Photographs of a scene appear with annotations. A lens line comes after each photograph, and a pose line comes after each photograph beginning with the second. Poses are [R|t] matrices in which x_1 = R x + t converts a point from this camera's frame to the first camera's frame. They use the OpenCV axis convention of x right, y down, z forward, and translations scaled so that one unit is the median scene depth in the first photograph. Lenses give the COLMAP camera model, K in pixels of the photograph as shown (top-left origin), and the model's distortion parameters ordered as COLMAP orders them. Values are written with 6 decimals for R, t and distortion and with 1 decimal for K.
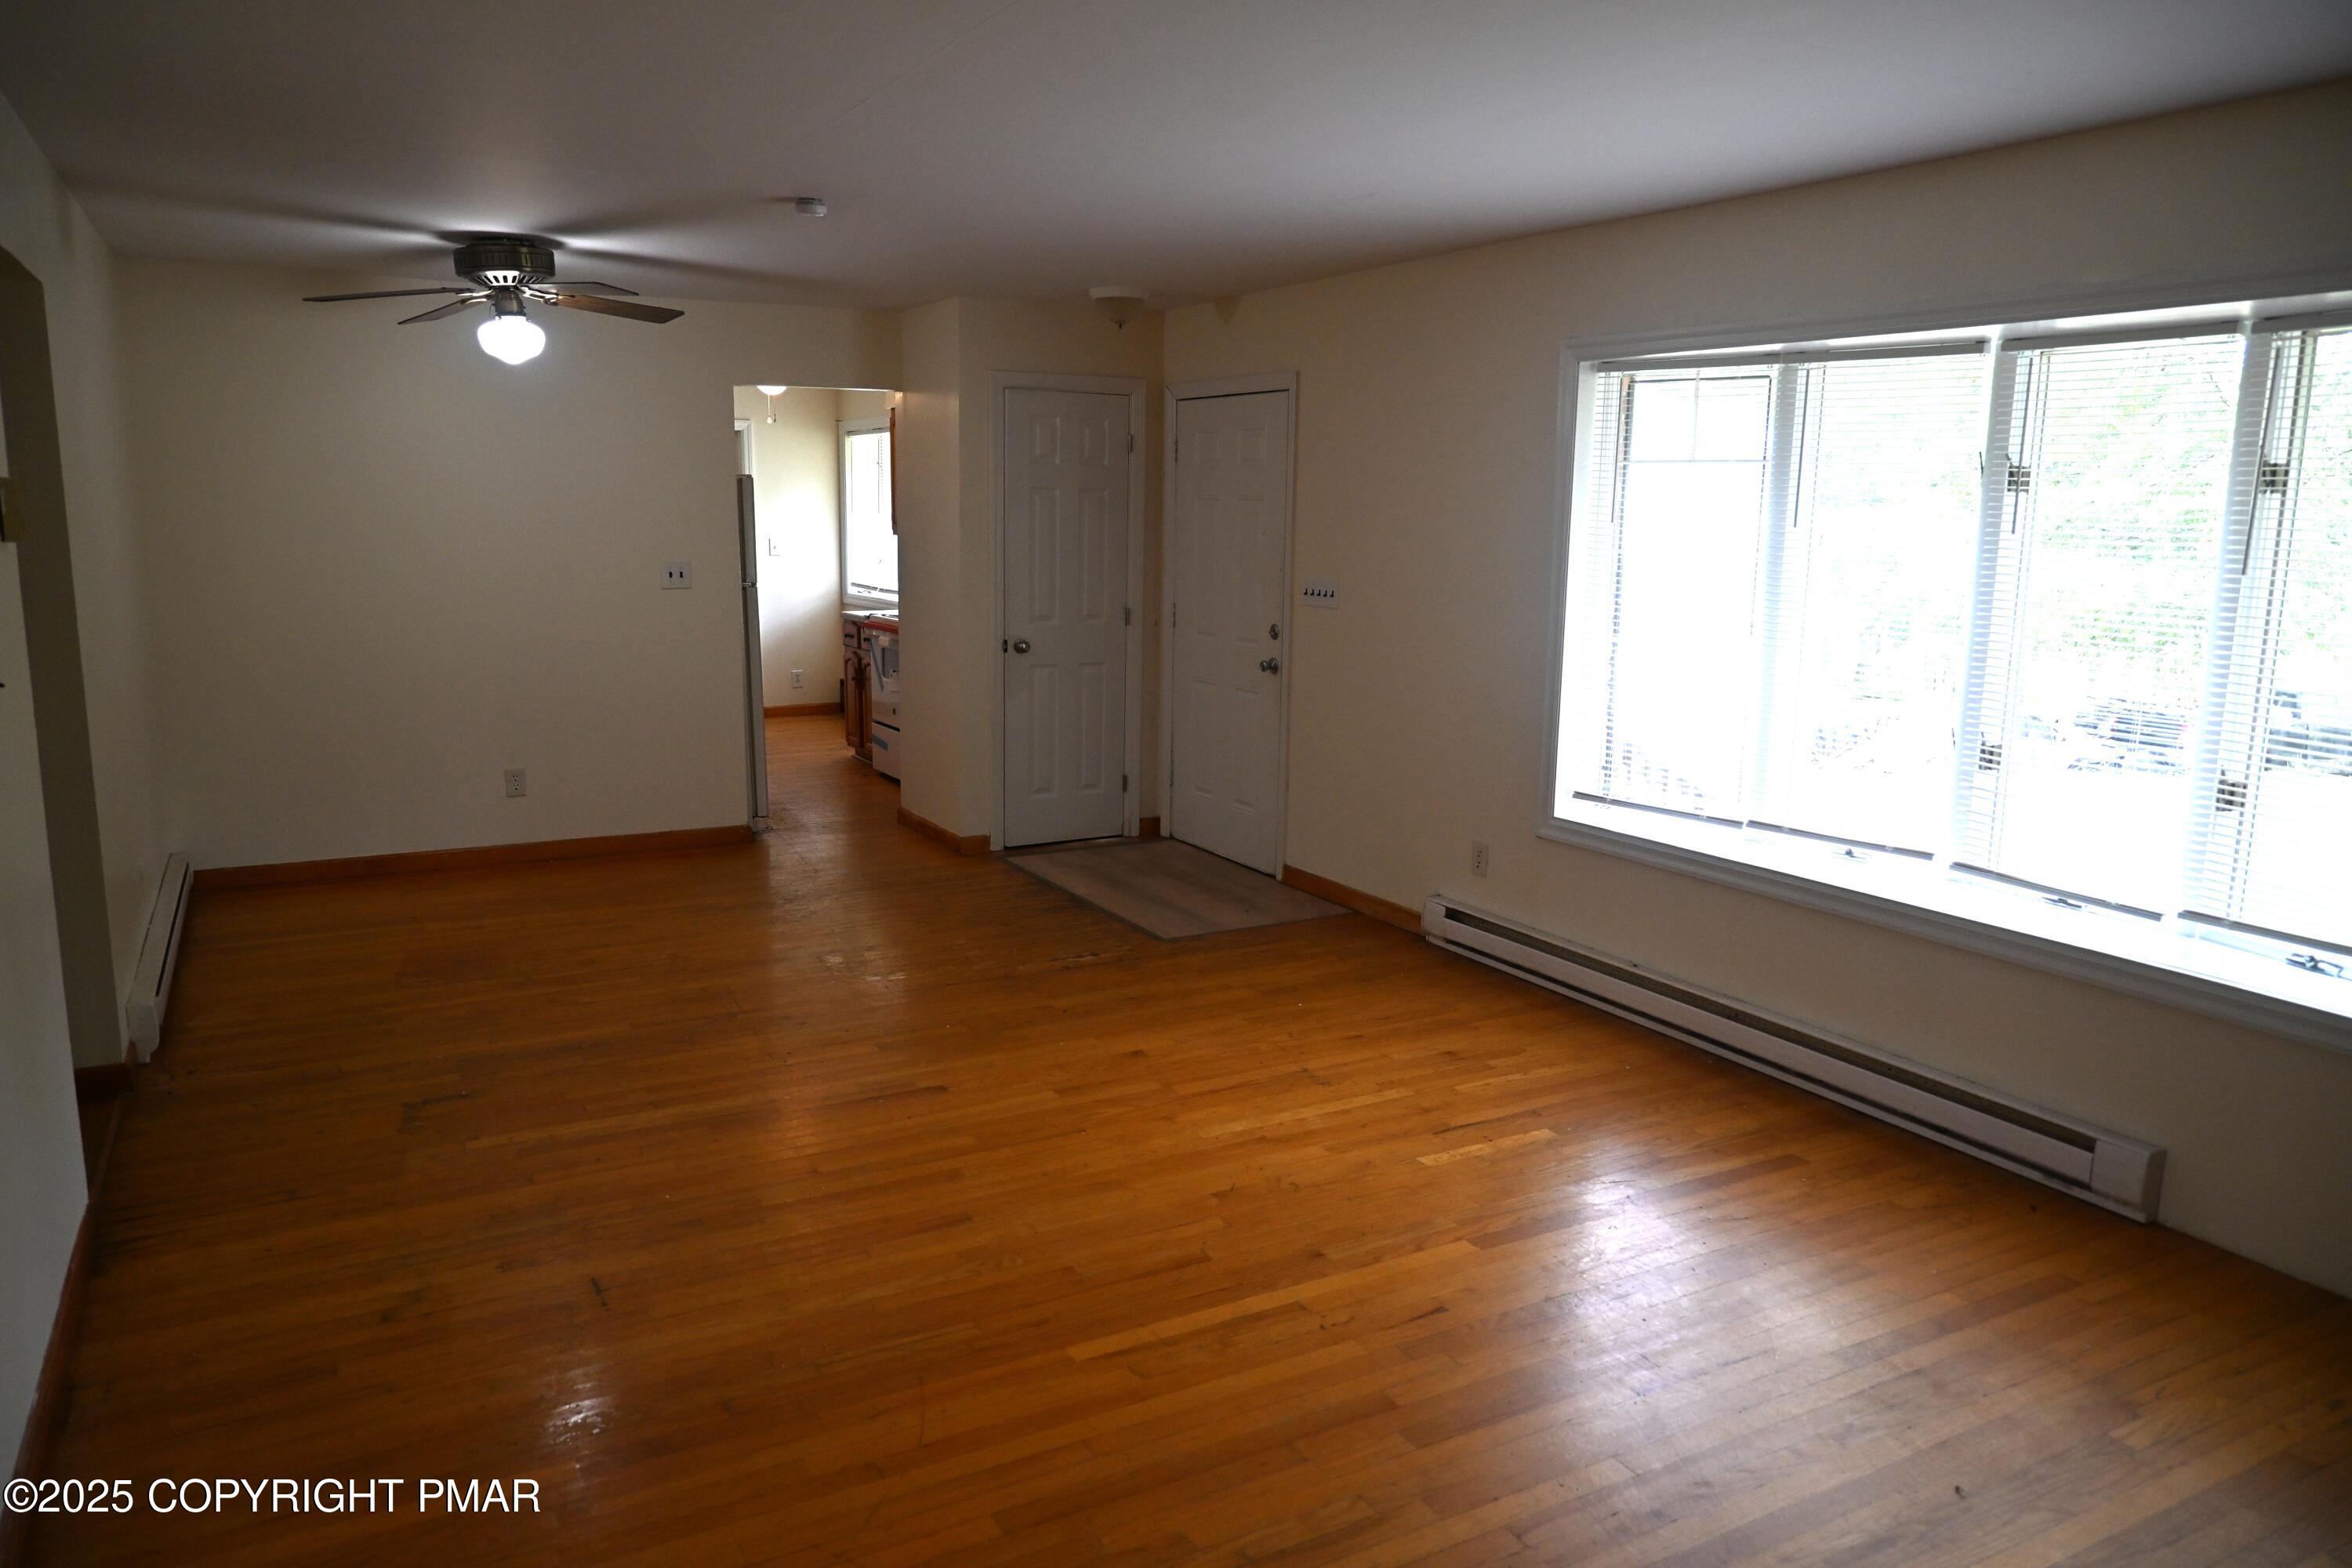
lens RADIAL K [[1595.5, 0, 1176.0], [0, 1595.5, 784.0], [0, 0, 1]] dist [-0.002706, -0.001571]
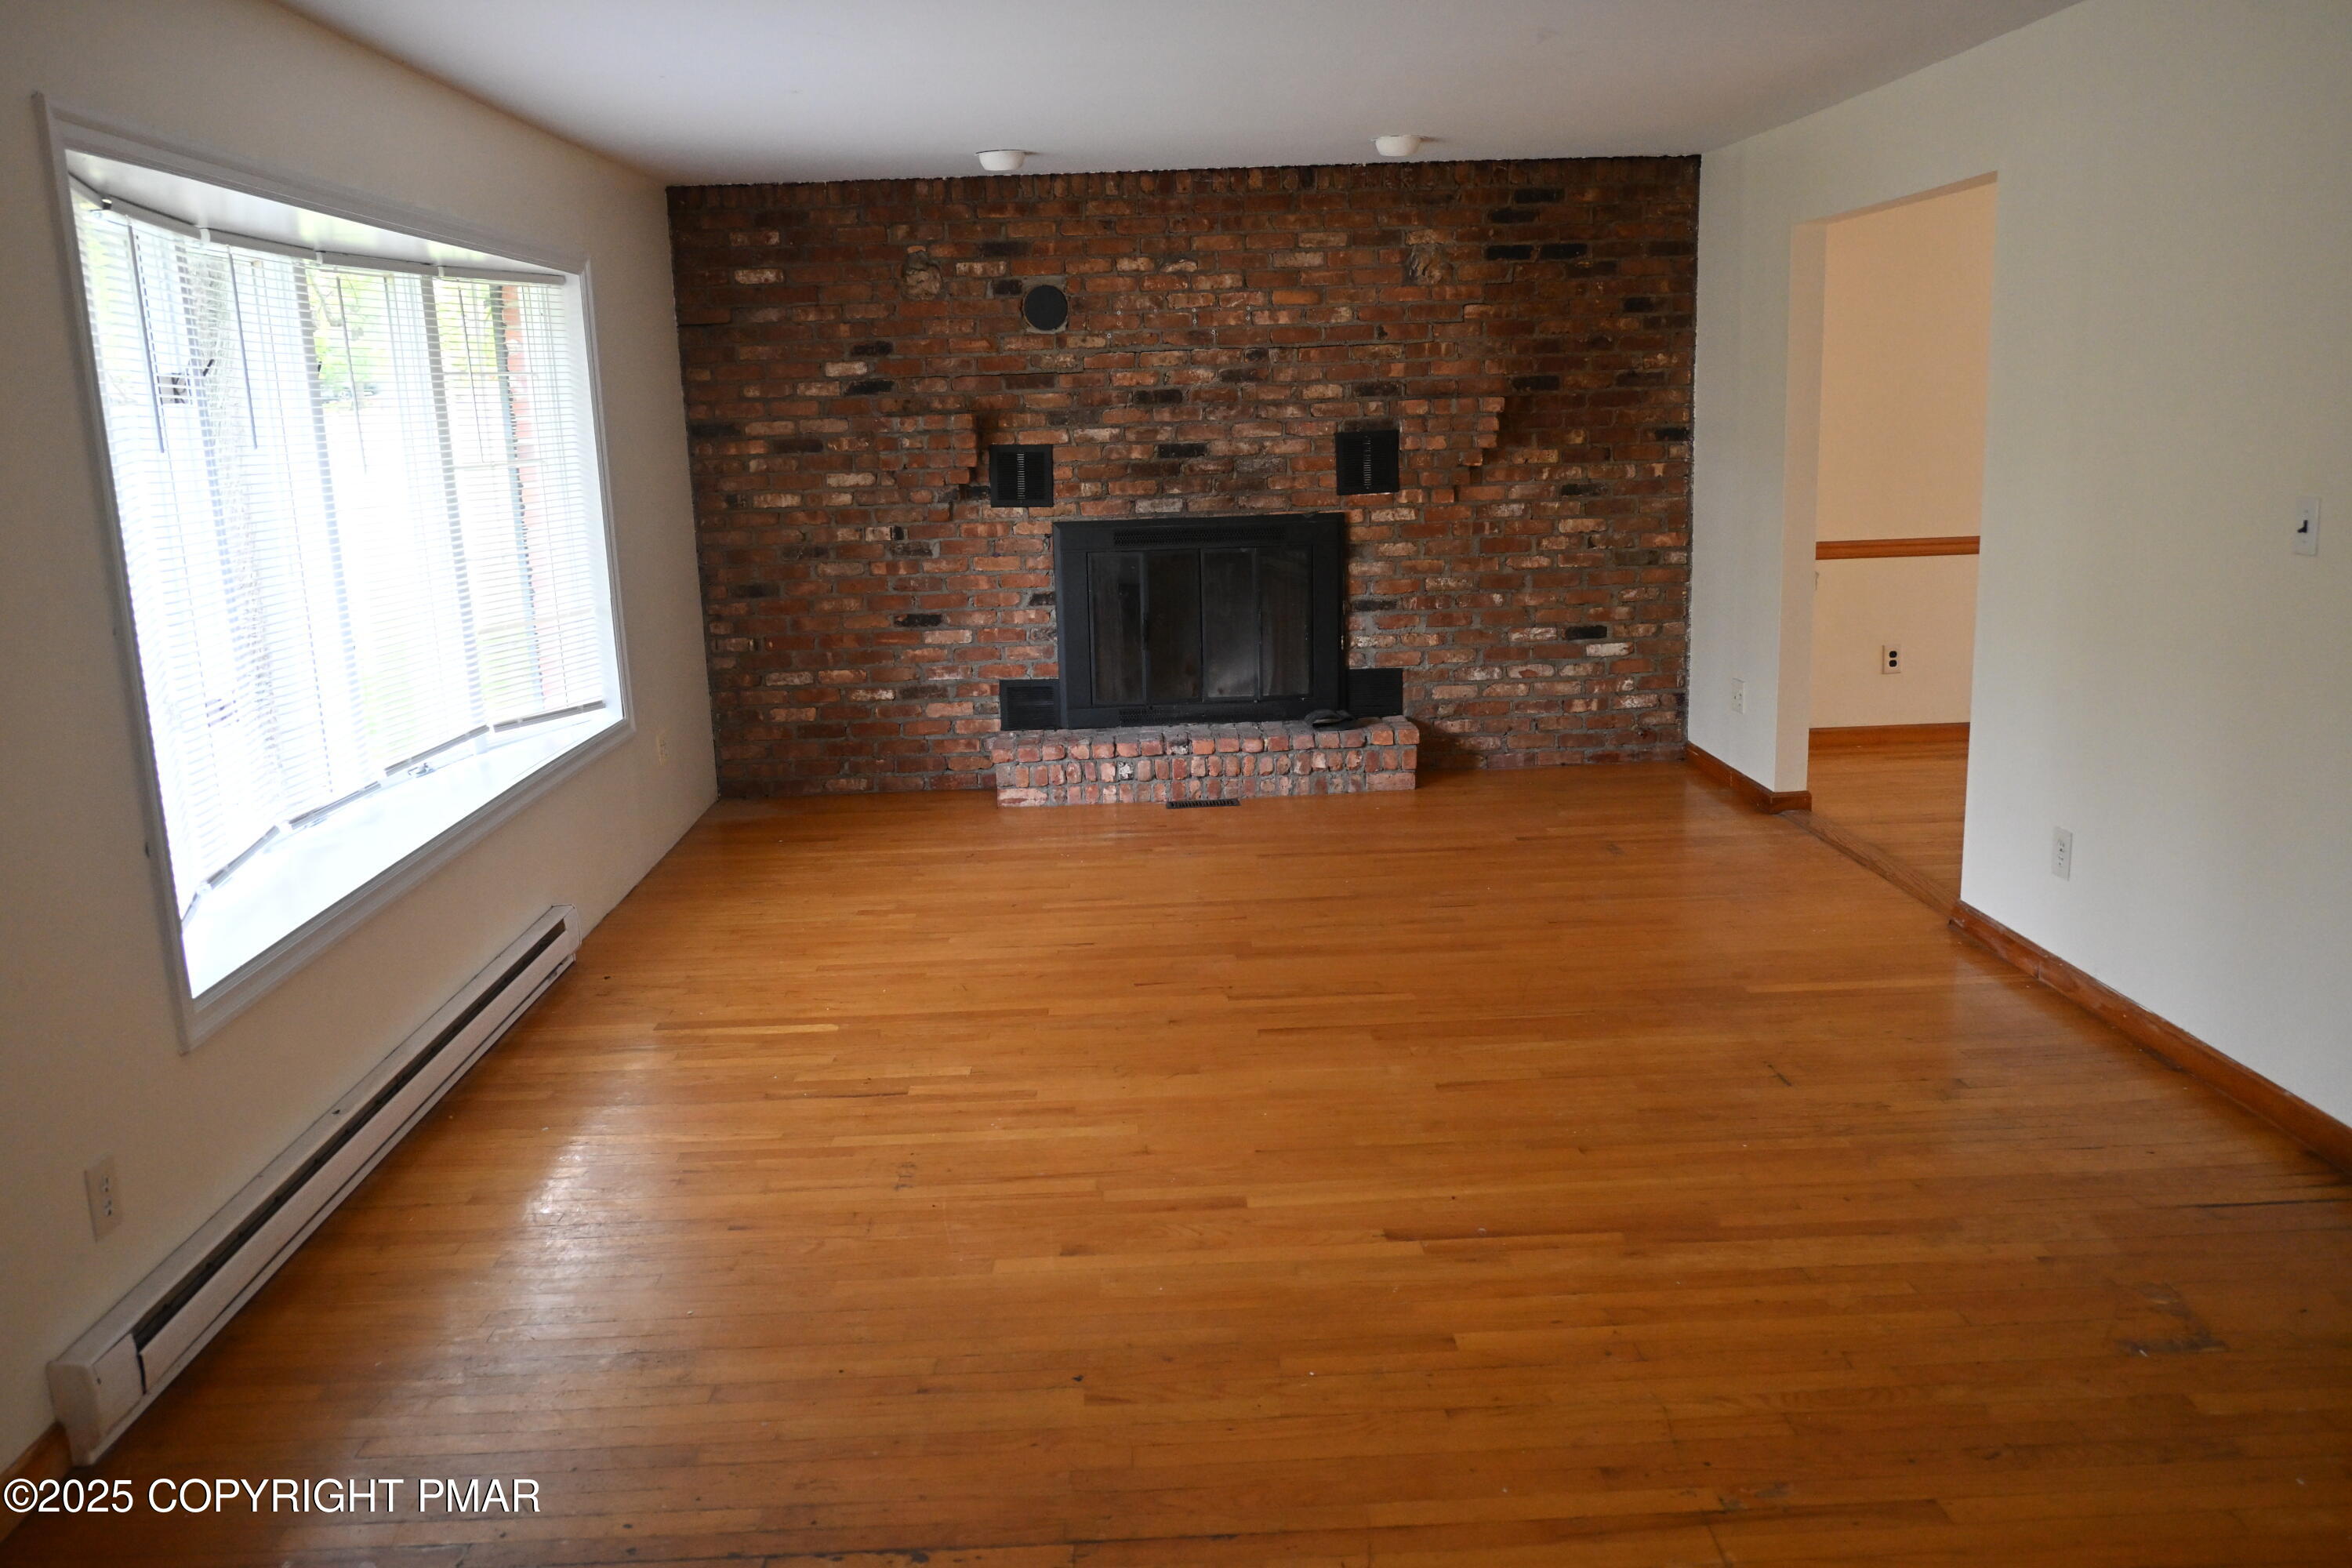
lens RADIAL K [[1835.1, 0, 1176.0], [0, 1835.1, 784.0], [0, 0, 1]] dist [-0.007853, -0.002652]
pose [[-0.891434, -0.077160, 0.446532, -0.426964], [0.100532, 0.927166, 0.360911, -0.305589], [-0.441857, 0.366620, -0.818750, 1.709099]]
